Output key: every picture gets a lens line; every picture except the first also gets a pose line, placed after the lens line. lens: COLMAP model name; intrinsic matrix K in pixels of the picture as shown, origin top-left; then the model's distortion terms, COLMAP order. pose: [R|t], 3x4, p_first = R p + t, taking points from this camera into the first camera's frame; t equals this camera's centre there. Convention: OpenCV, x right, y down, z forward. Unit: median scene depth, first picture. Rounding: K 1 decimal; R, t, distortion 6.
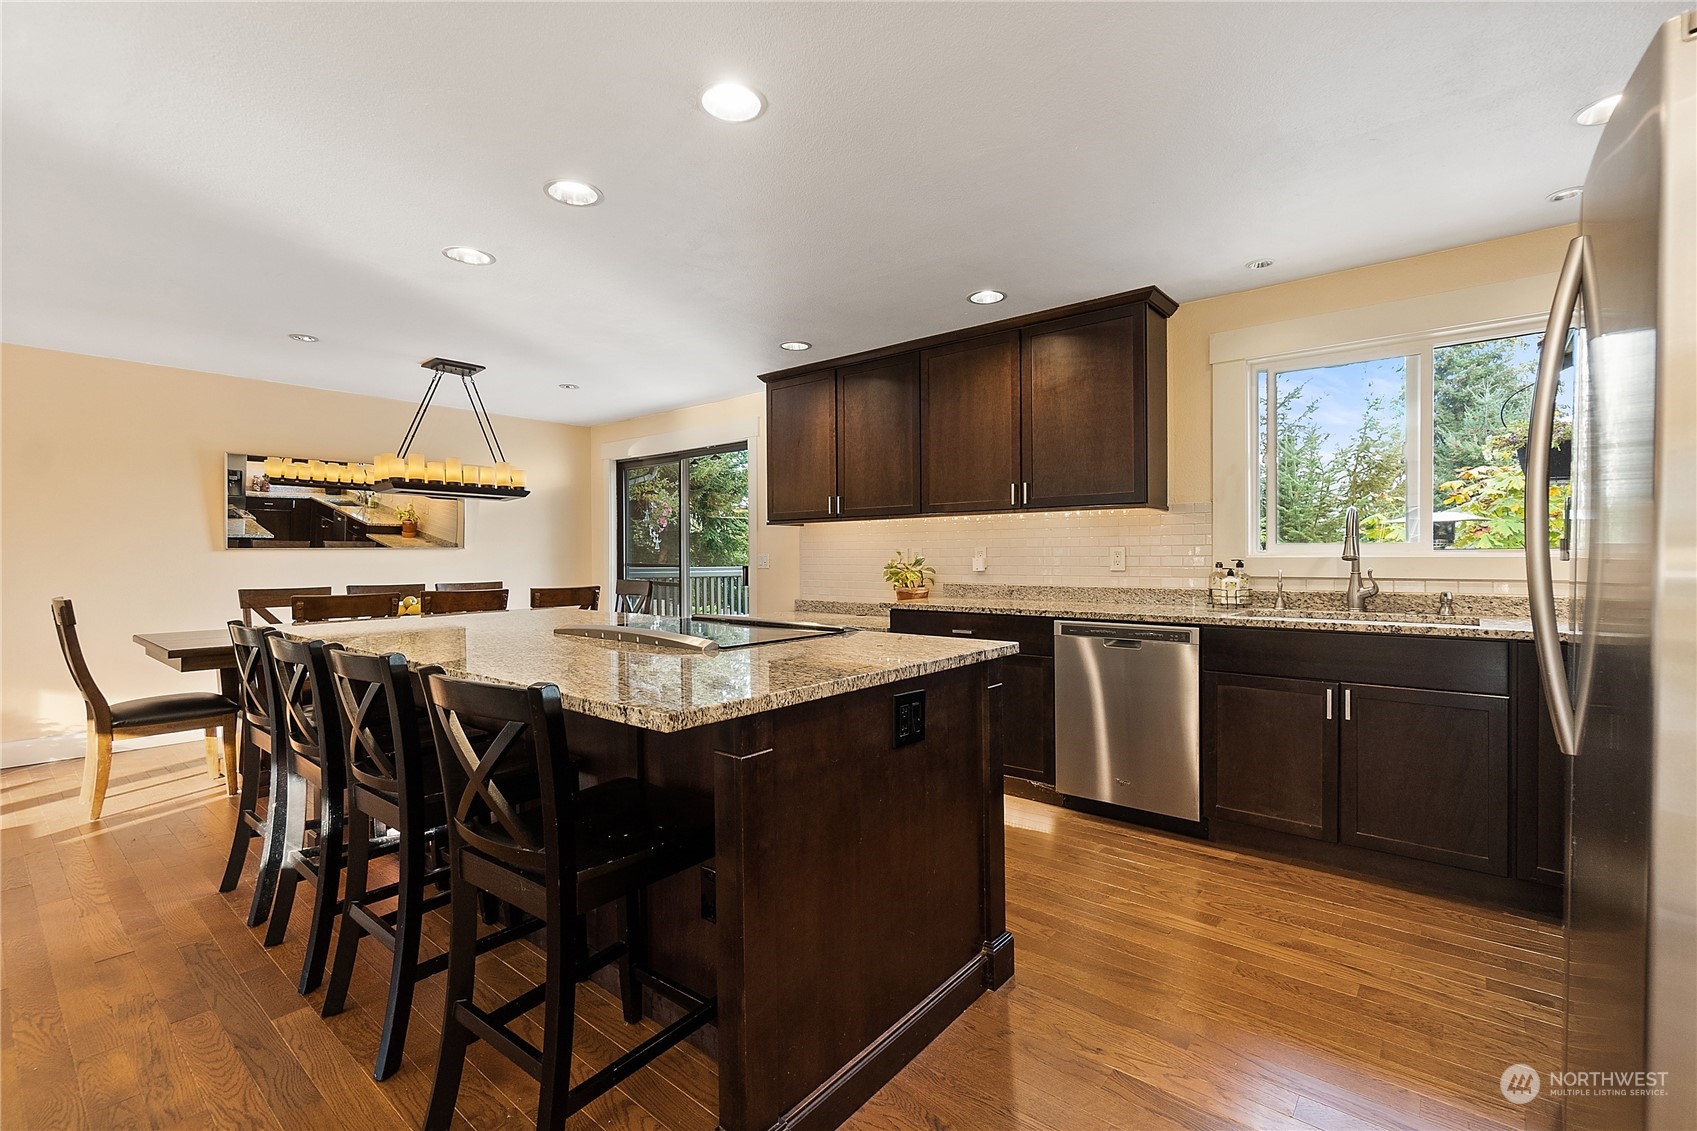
lens RADIAL K [[751.0, 0, 848.5], [0, 751.0, 565.5], [0, 0, 1]] dist [-0.000048, -0.000171]
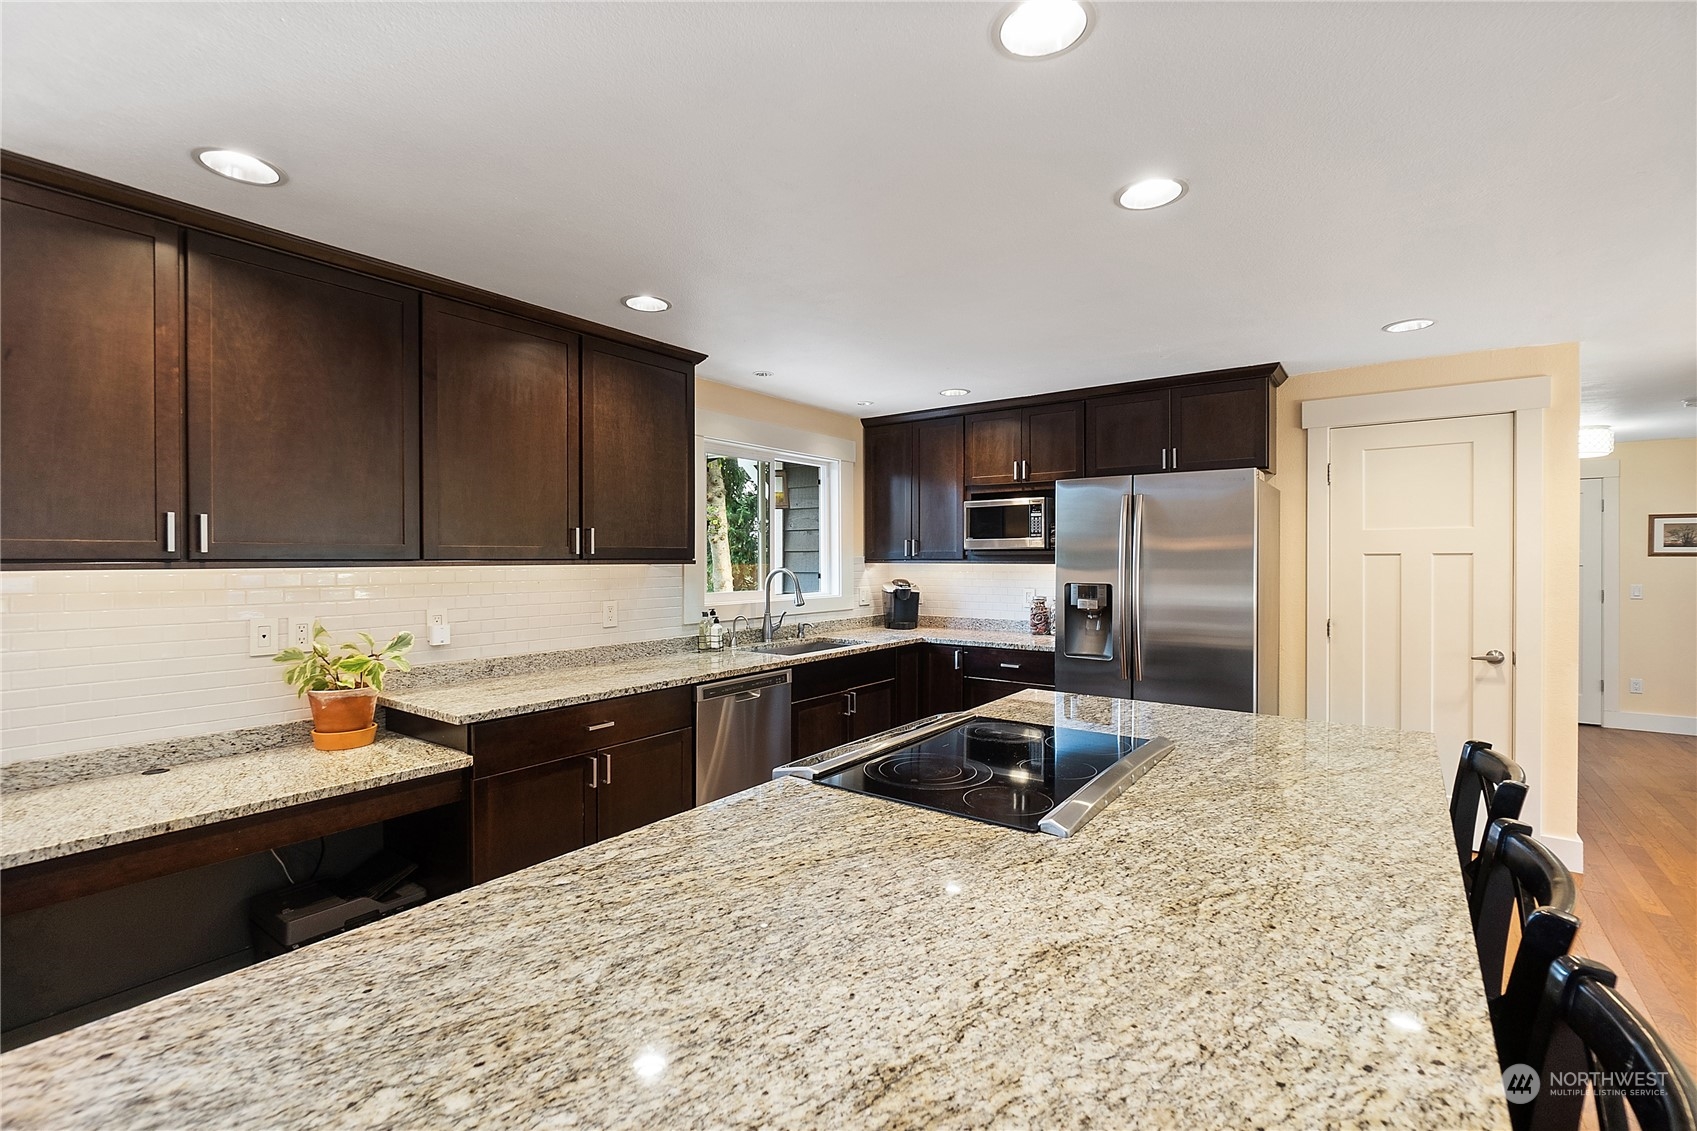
lens RADIAL K [[751.0, 0, 848.5], [0, 751.0, 565.5], [0, 0, 1]] dist [-0.000048, -0.000171]
pose [[-0.069730, -0.007470, 0.997538, -0.661712], [0.014828, 0.999854, 0.008524, -0.081014], [-0.997456, 0.015386, -0.069609, 0.871348]]
